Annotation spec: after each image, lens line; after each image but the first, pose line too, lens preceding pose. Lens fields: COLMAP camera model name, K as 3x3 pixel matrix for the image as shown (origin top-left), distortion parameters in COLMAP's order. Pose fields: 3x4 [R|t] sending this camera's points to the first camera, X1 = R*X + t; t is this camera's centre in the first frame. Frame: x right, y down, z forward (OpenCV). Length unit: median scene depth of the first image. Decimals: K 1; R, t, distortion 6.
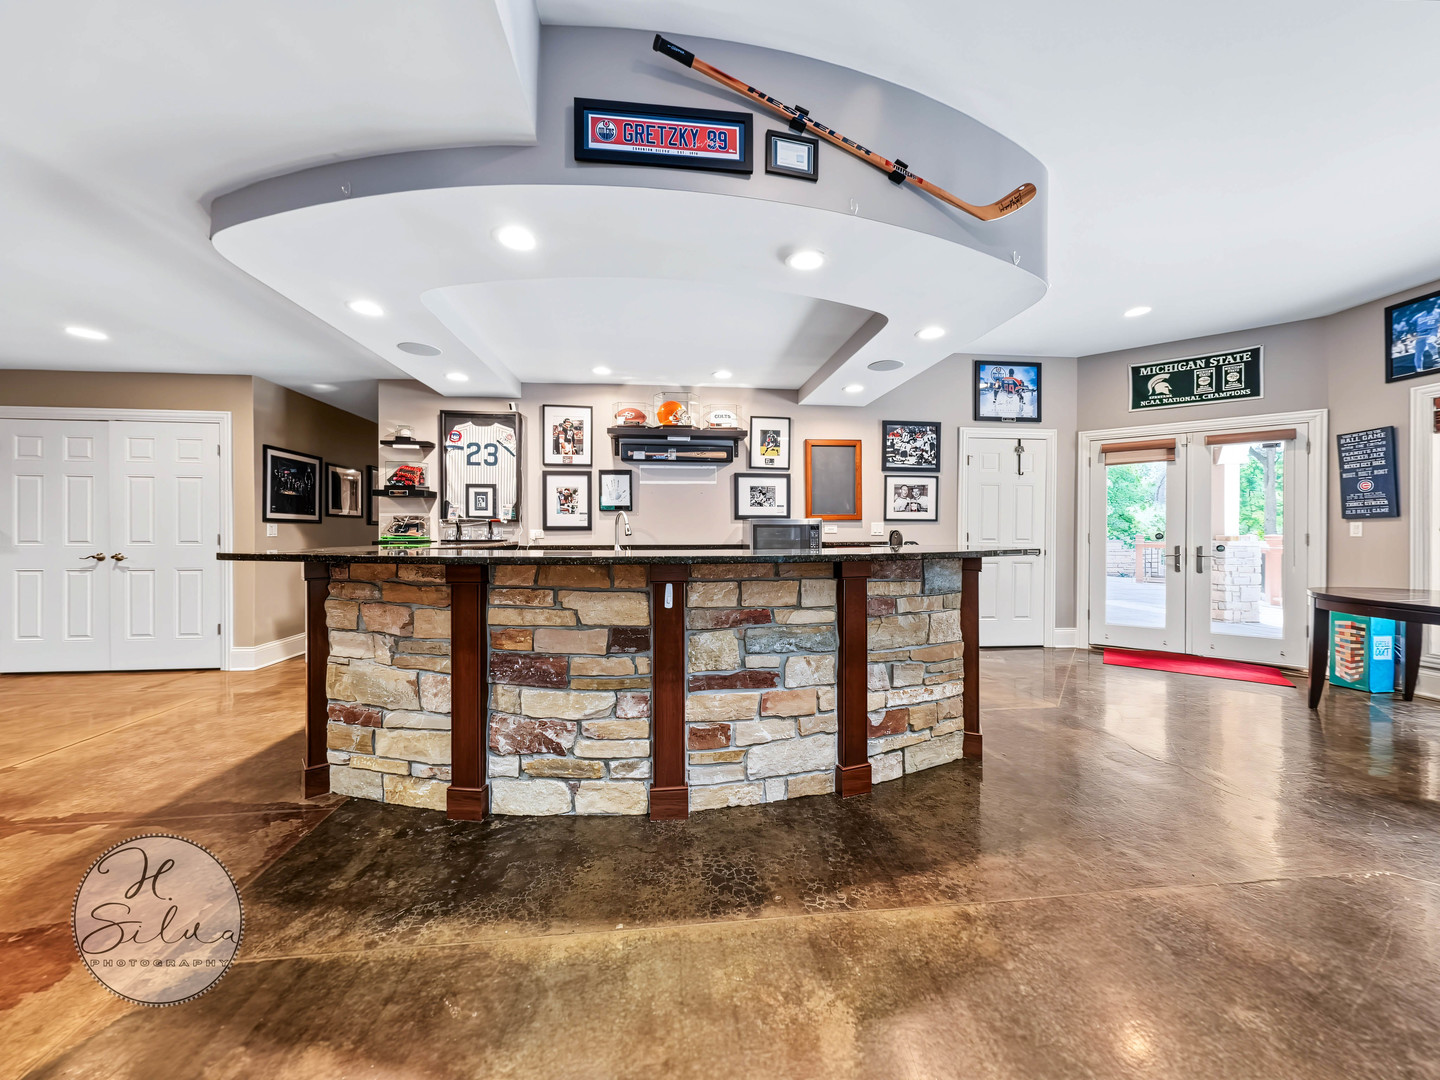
lens RADIAL K [[518.9, 0, 720.0], [0, 518.9, 540.0], [0, 0, 1]] dist [-0.000512, -0.000420]
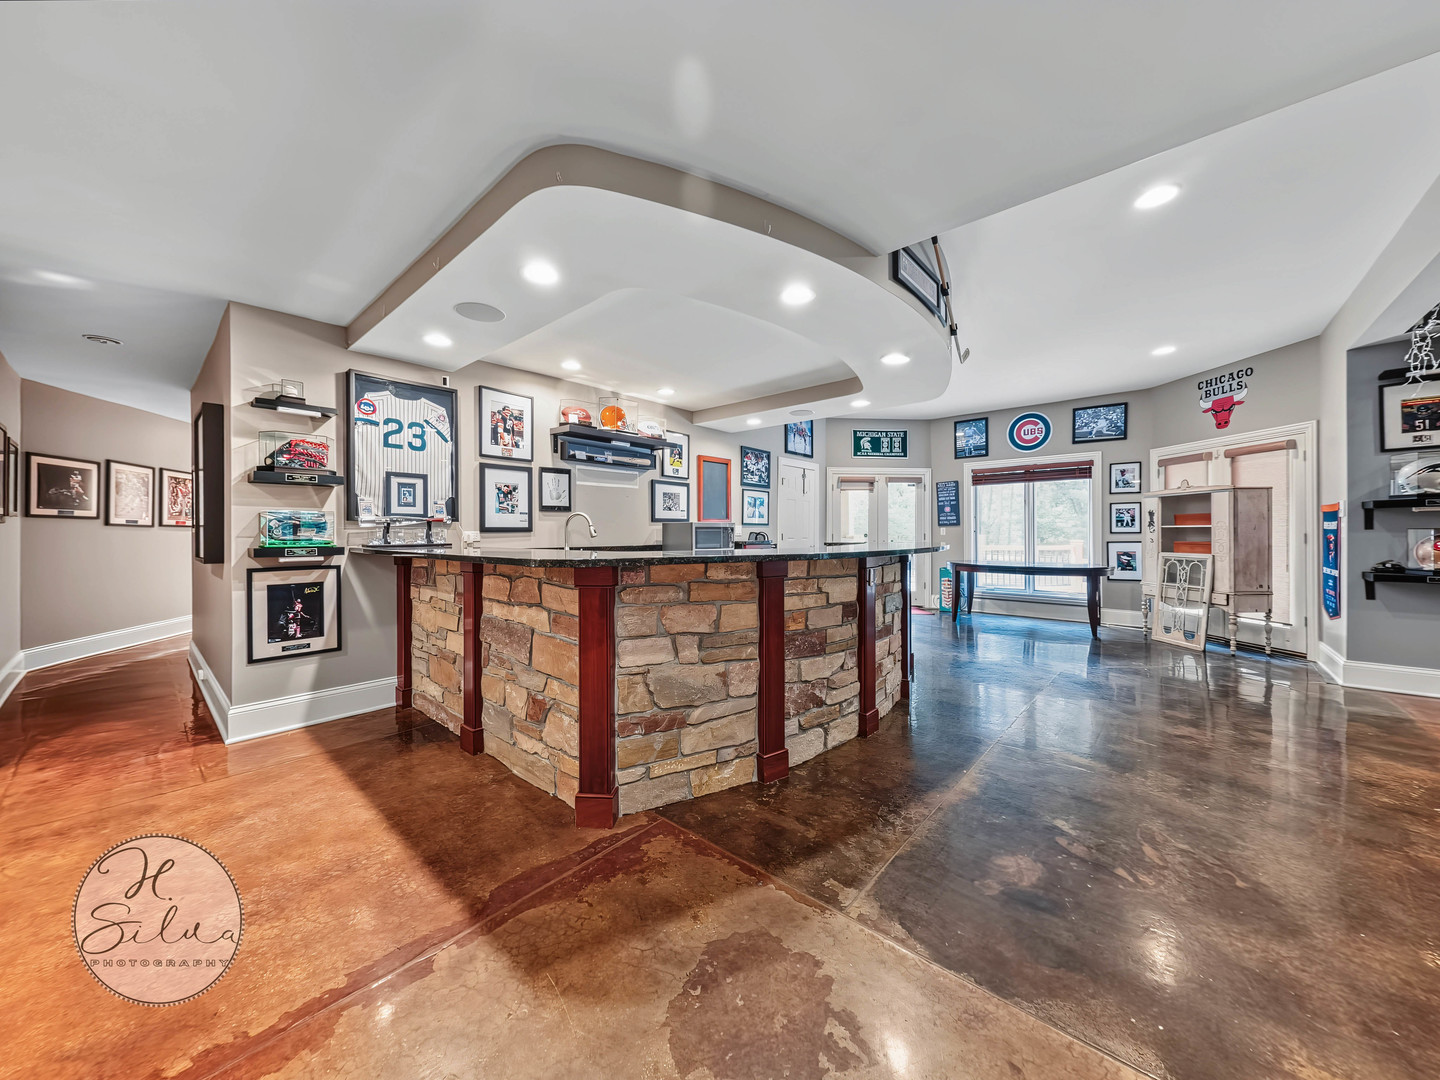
lens RADIAL K [[518.9, 0, 720.0], [0, 518.9, 540.0], [0, 0, 1]] dist [-0.000512, -0.000420]
pose [[0.739730, -0.010477, 0.672822, -0.624662], [0.012258, 0.999923, 0.002093, -0.002105], [-0.672792, 0.006699, 0.739801, 0.098907]]
